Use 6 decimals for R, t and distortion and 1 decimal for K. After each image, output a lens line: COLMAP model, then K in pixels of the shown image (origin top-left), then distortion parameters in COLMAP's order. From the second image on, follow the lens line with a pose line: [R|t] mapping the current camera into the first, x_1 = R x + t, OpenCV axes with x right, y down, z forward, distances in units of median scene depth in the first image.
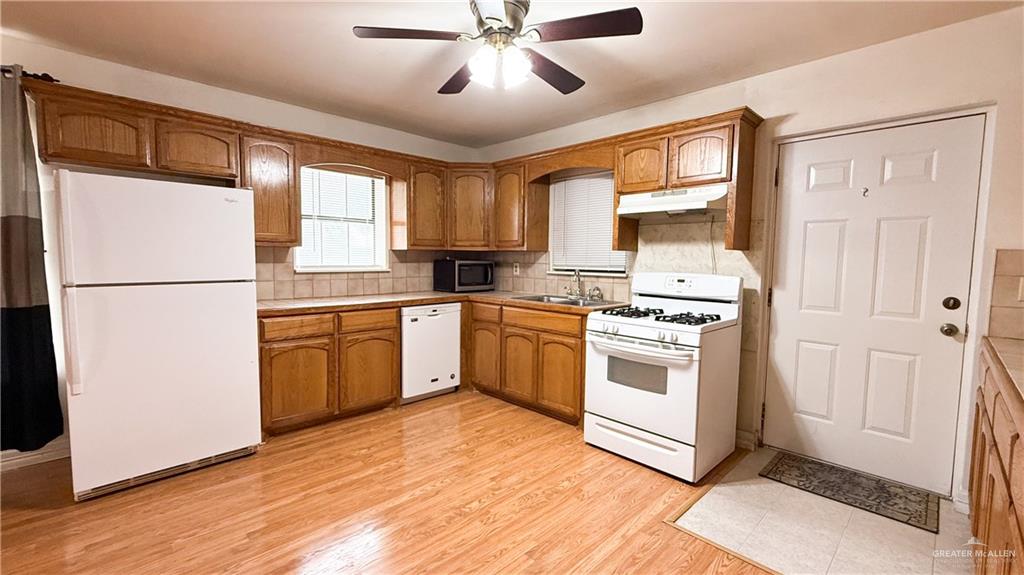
lens RADIAL K [[429.1, 0, 513.8], [0, 429.1, 288.0], [0, 0, 1]] dist [0.000834, 0.000156]
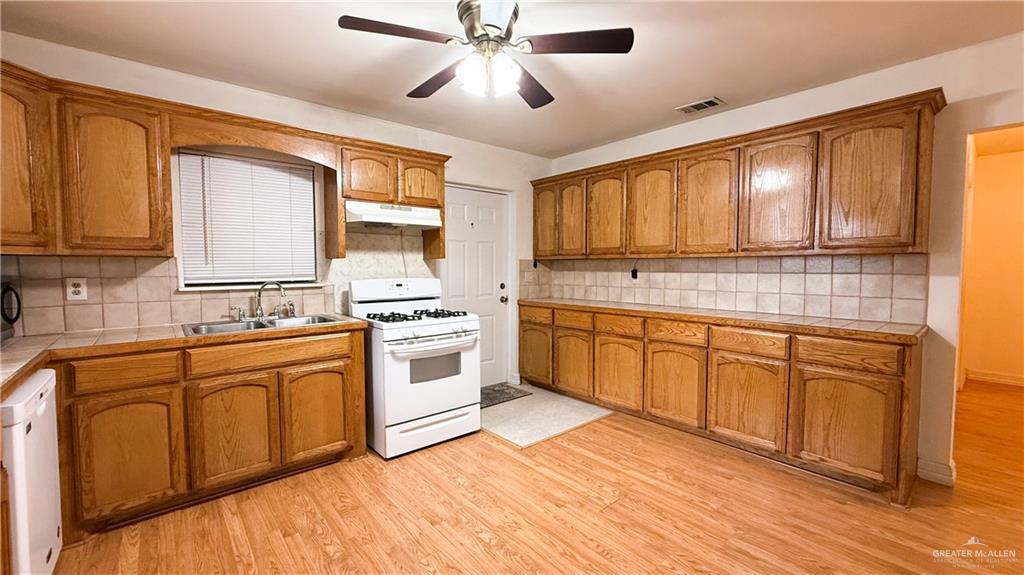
lens RADIAL K [[413.0, 0, 510.9], [0, 413.0, 287.0], [0, 0, 1]] dist [-0.001515, -0.000280]
pose [[0.073275, -0.064885, 0.995199, -0.693481], [0.074847, 0.995425, 0.059389, -0.055379], [-0.994499, 0.070136, 0.077796, 0.623473]]
